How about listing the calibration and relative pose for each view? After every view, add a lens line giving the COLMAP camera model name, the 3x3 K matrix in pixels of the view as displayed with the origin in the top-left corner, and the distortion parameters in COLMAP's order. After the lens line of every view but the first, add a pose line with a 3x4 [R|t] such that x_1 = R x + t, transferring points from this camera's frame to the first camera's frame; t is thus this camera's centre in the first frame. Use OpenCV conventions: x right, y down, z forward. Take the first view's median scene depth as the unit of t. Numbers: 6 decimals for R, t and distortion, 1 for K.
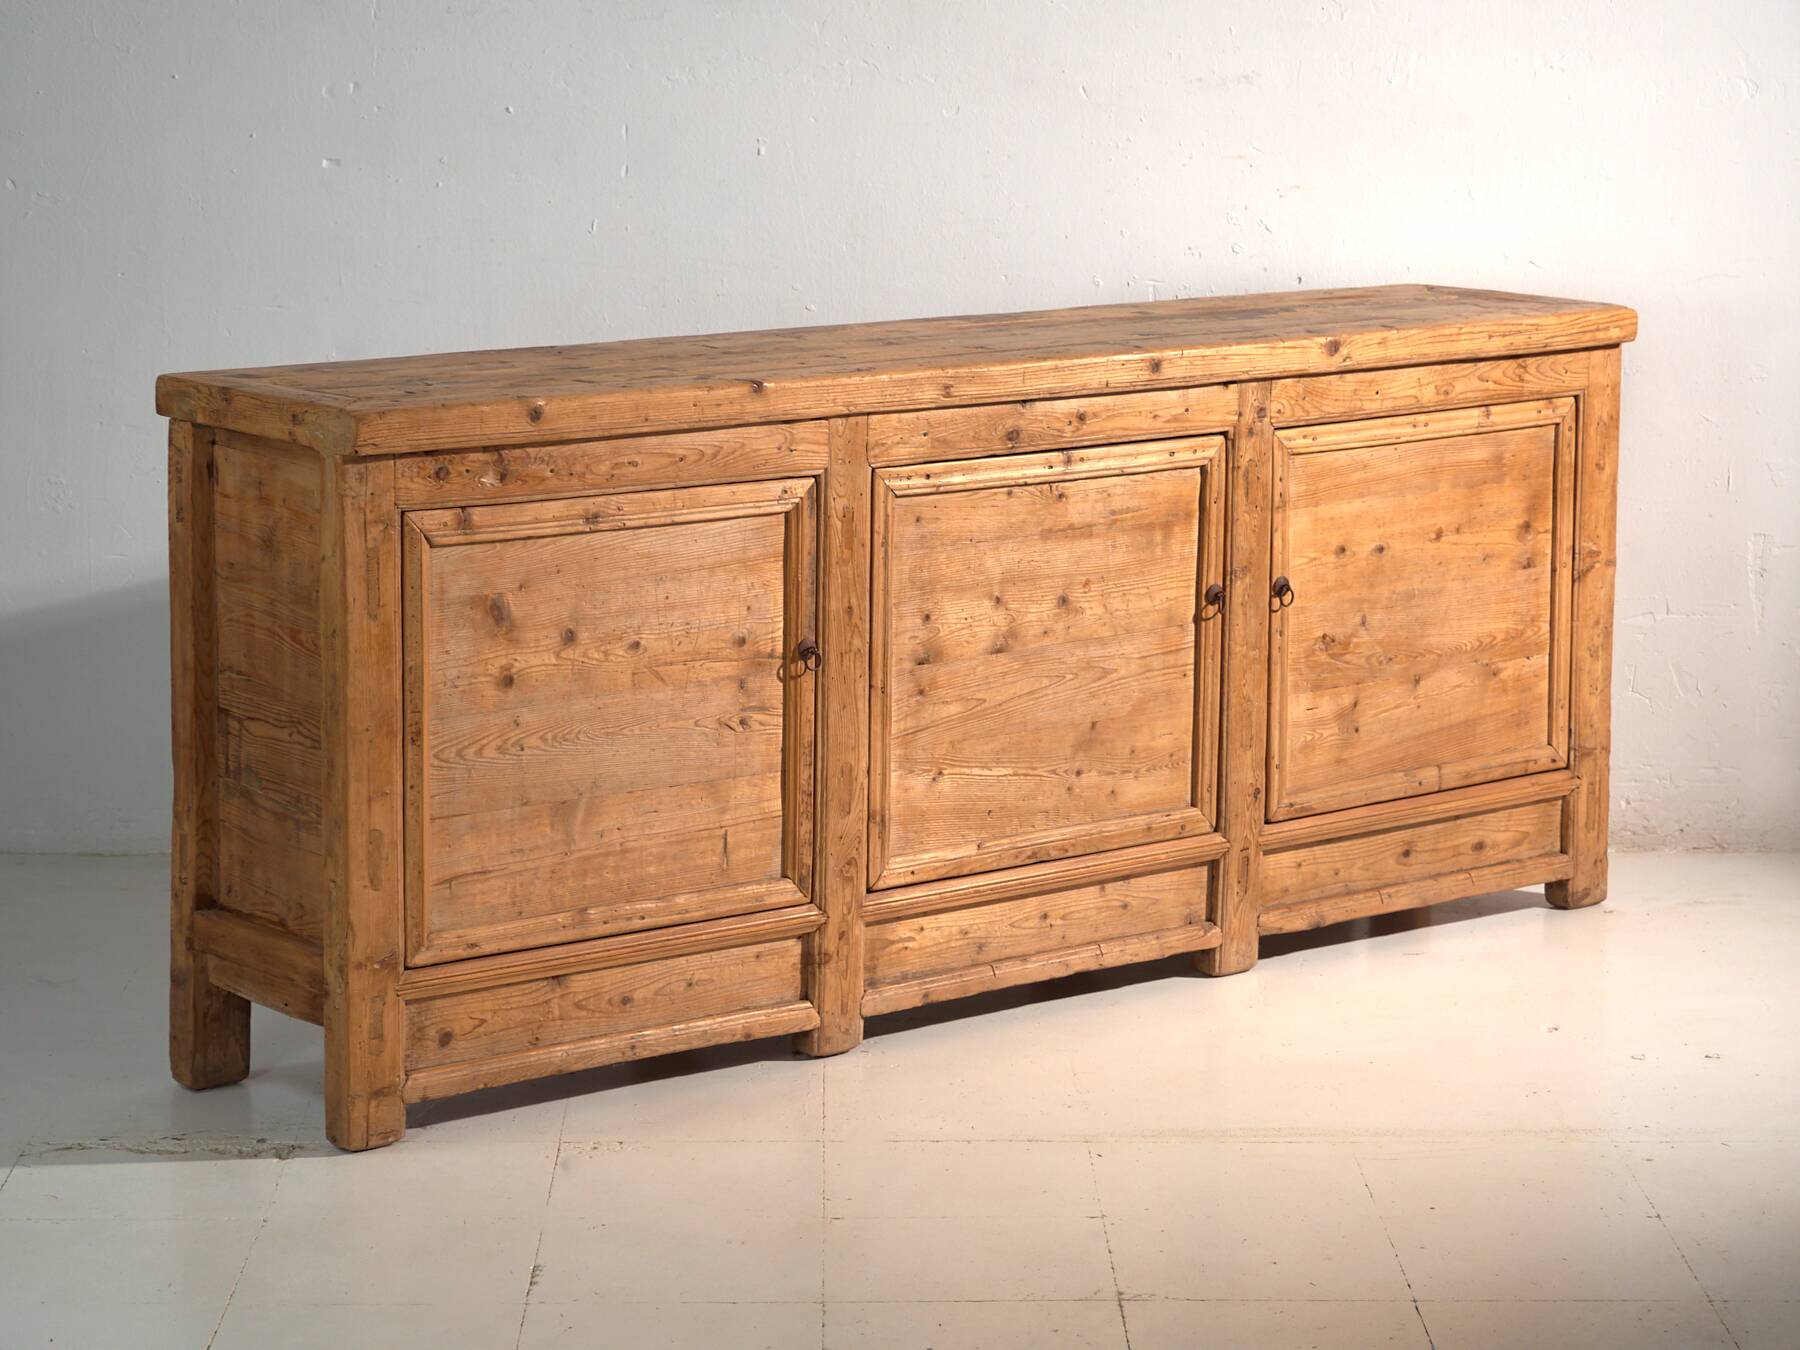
lens RADIAL K [[4672.1, 0, 900.0], [0, 4672.1, 675.0], [0, 0, 1]] dist [0.017883, 0.179557]
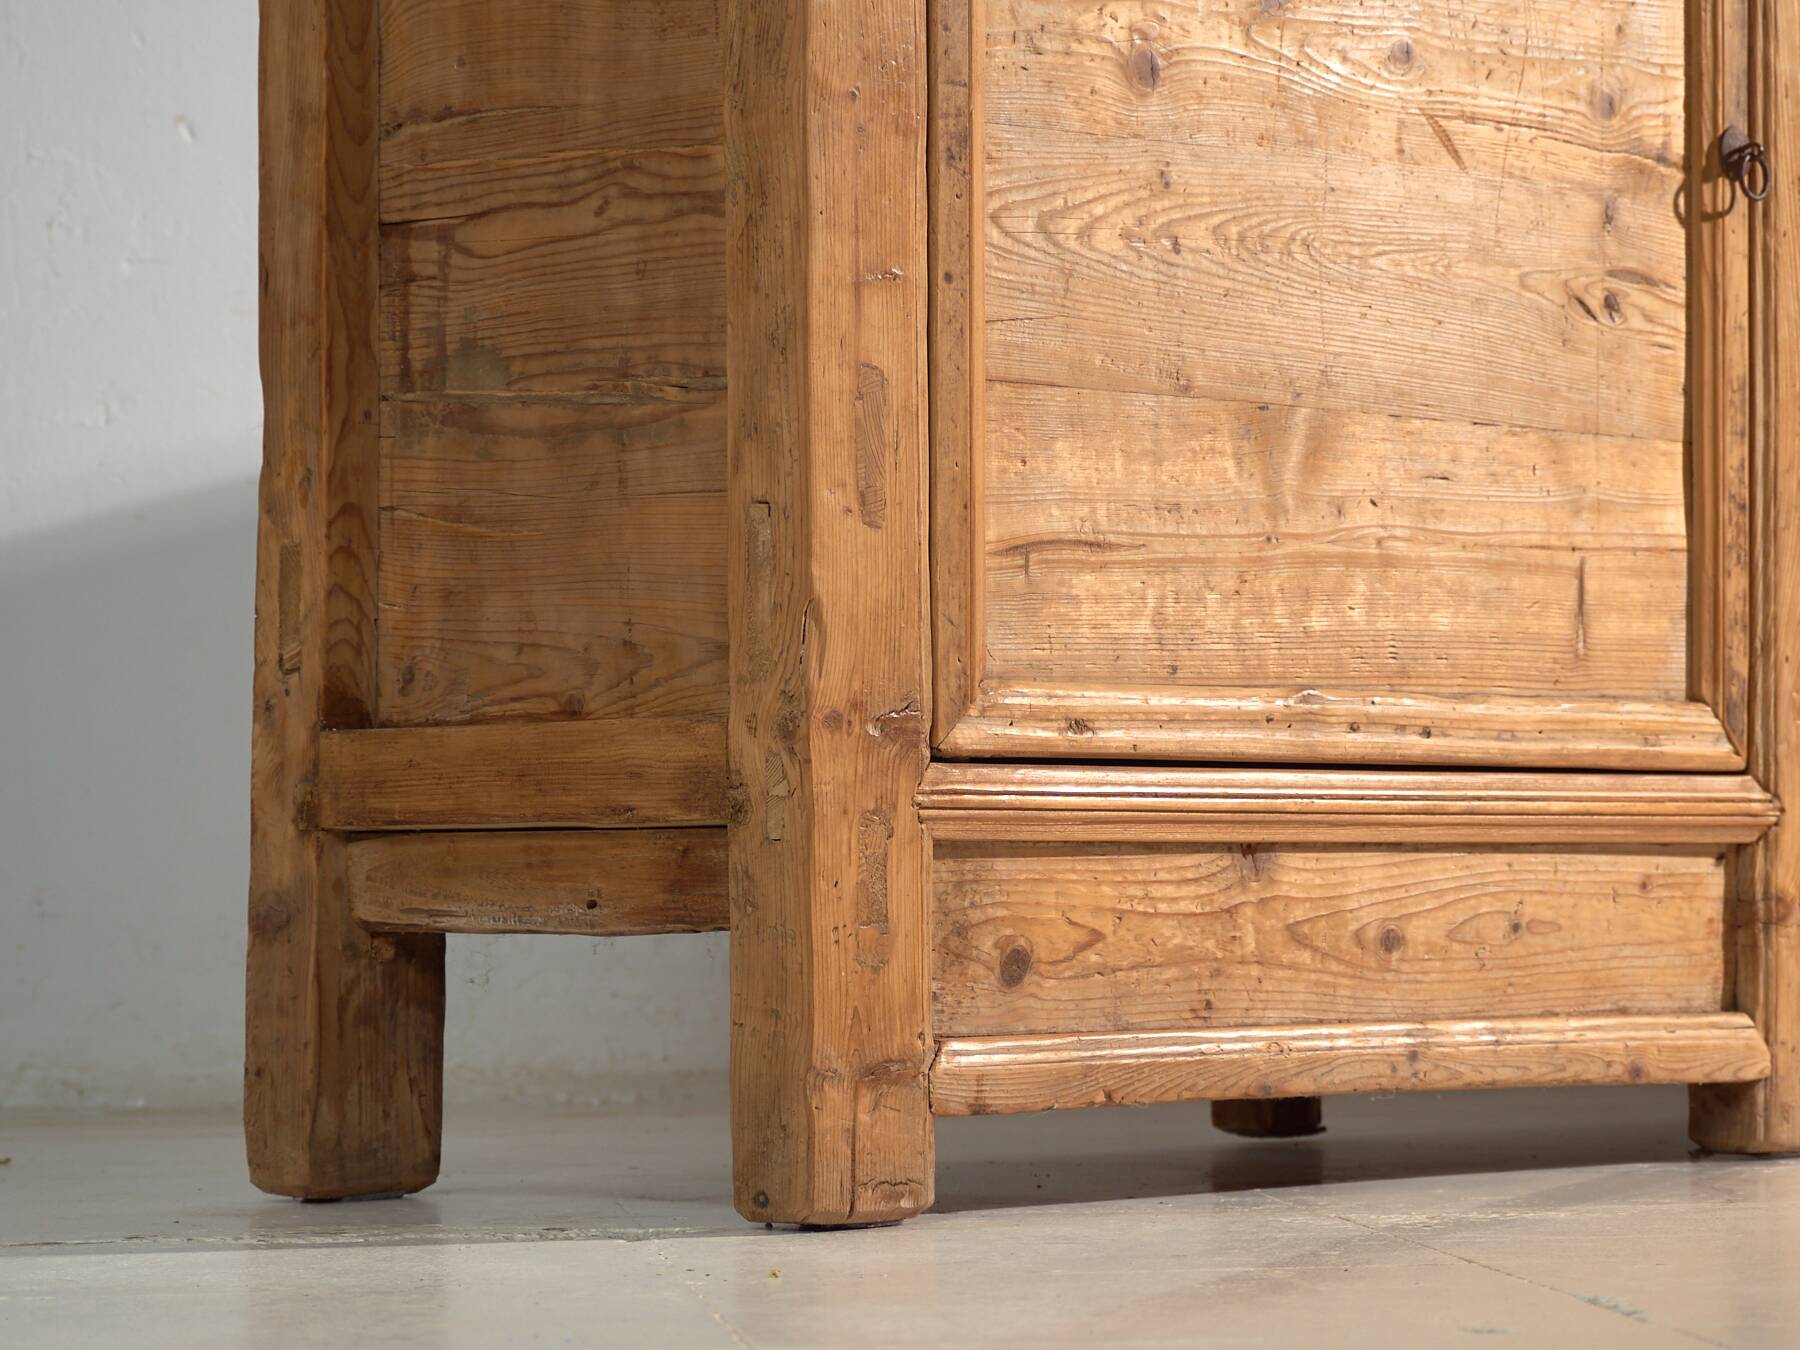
lens RADIAL K [[5426.8, 0, 898.6], [0, 5426.8, 801.2], [0, 0, 1]] dist [0.002190, 0.771214]
pose [[0.995856, -0.016738, 0.089385, -0.139652], [0.033194, 0.982002, -0.185933, 0.140493], [-0.084664, 0.188130, 0.978488, 0.529107]]
